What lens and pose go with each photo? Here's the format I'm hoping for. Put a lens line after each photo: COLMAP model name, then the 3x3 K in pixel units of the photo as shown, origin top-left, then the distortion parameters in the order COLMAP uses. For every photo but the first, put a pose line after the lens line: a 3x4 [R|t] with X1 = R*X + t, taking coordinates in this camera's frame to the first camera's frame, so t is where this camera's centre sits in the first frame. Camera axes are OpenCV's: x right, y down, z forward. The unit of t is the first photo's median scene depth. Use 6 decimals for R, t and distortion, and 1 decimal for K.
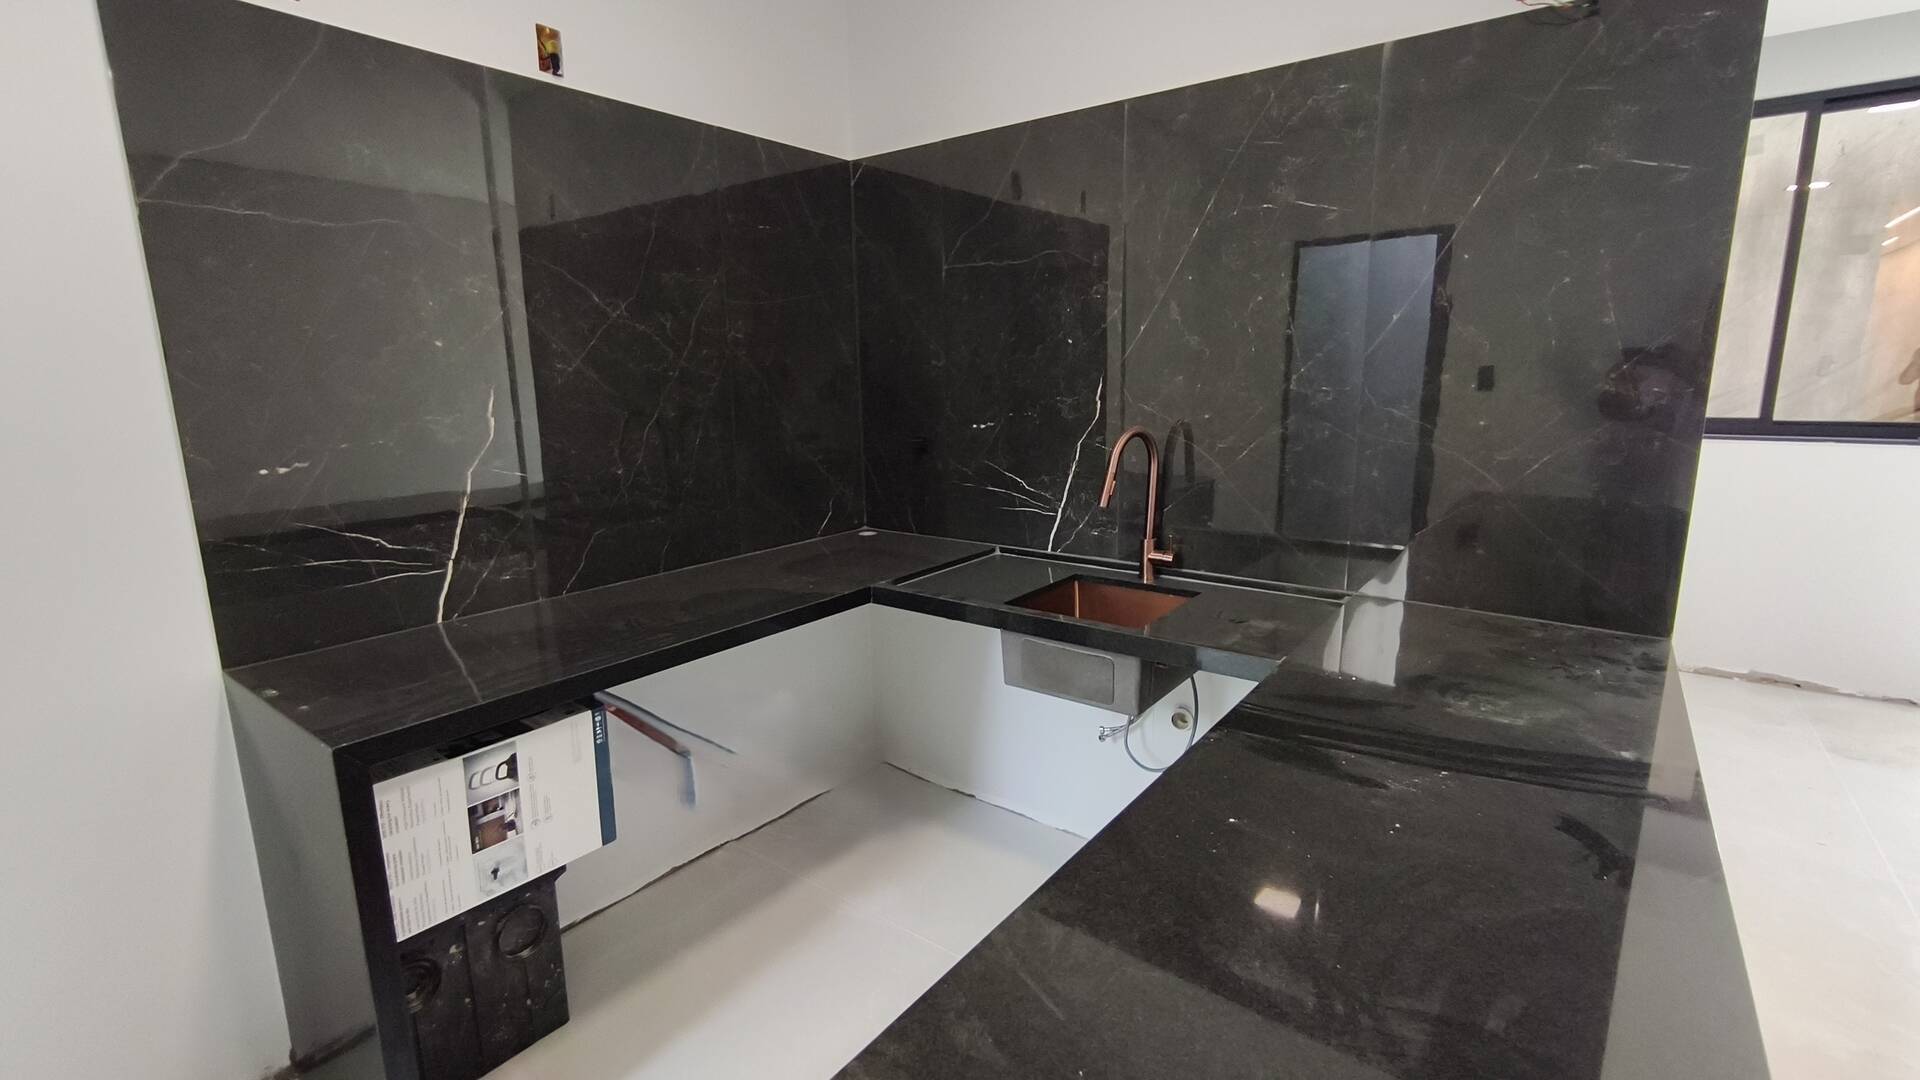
lens RADIAL K [[822.6, 0, 936.0], [0, 822.6, 530.5], [0, 0, 1]] dist [-0.013972, 0.000290]
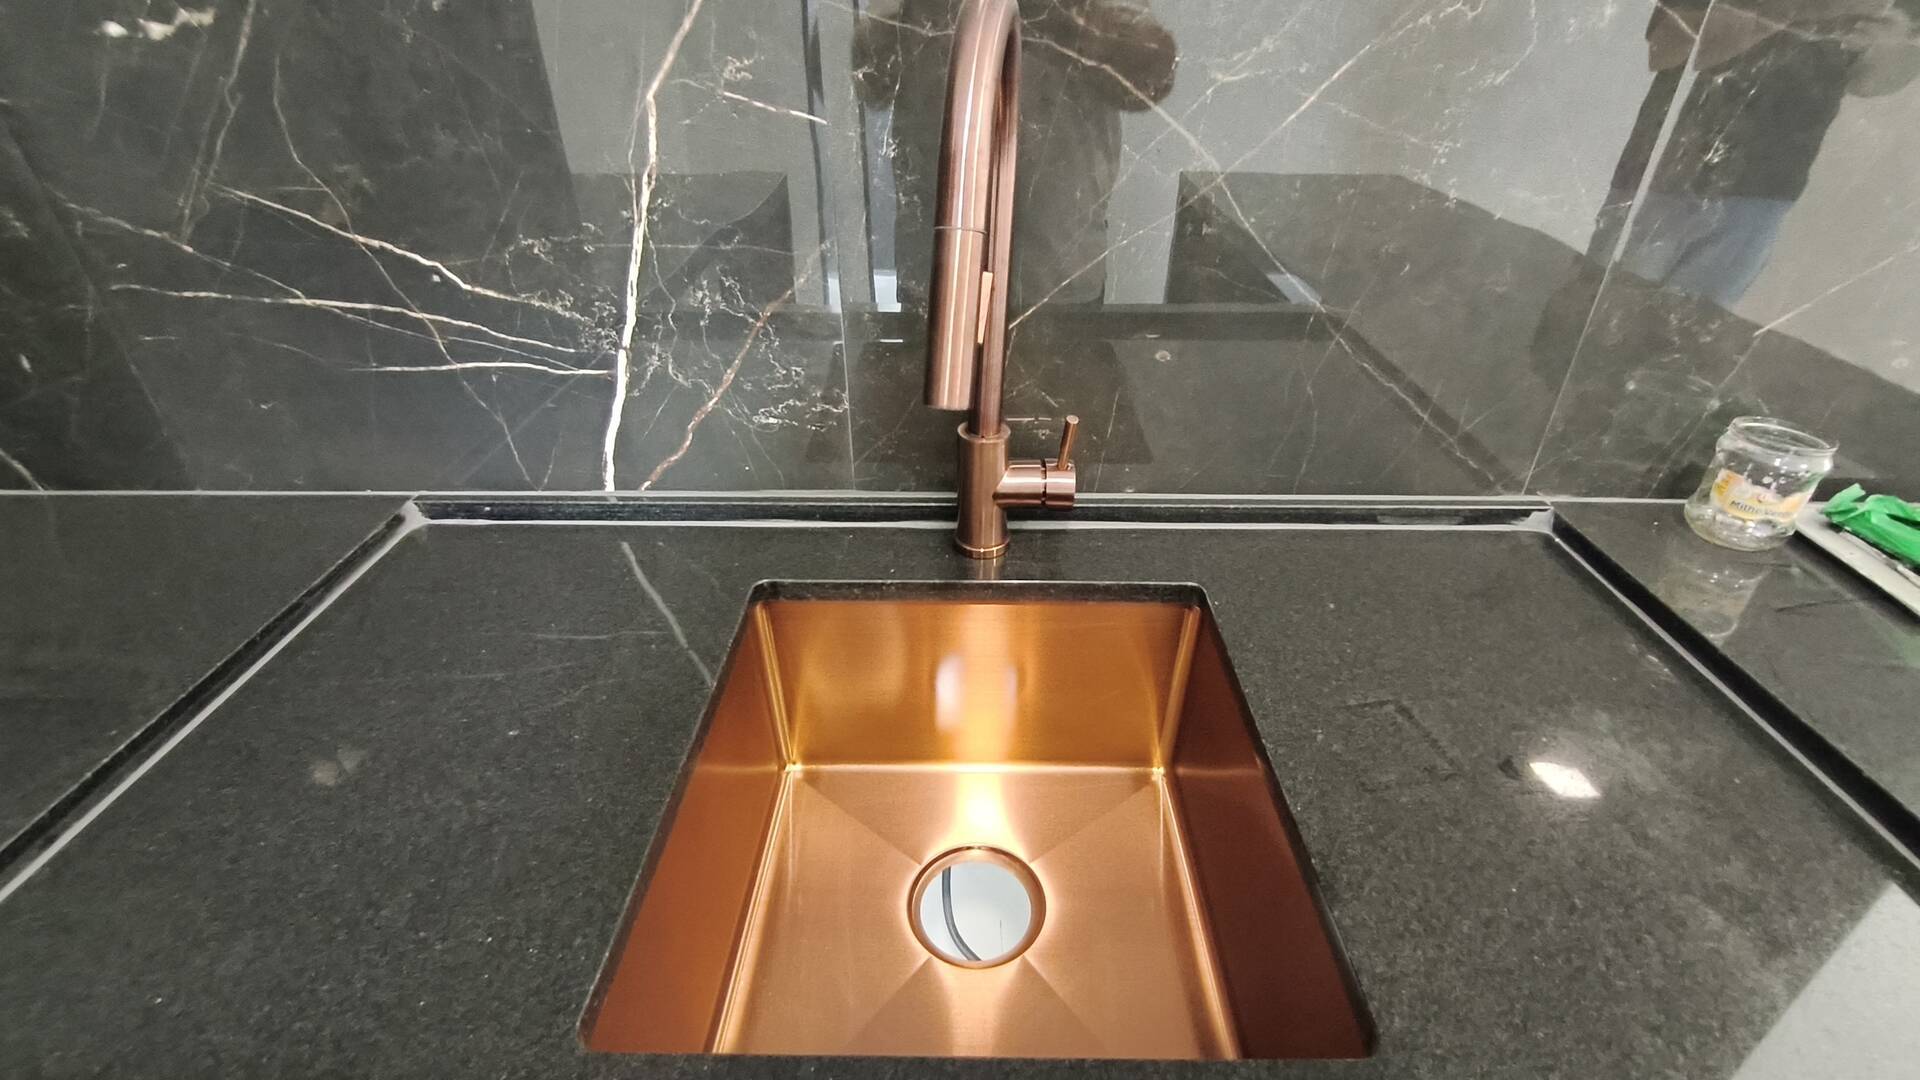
lens RADIAL K [[835.7, 0, 966.4], [0, 835.7, 535.0], [0, 0, 1]] dist [-0.001999, 0.000678]
pose [[0.770704, -0.305977, 0.558922, 0.060744], [0.102269, 0.925190, 0.365466, -0.061104], [-0.628933, -0.224505, 0.744339, 0.687125]]
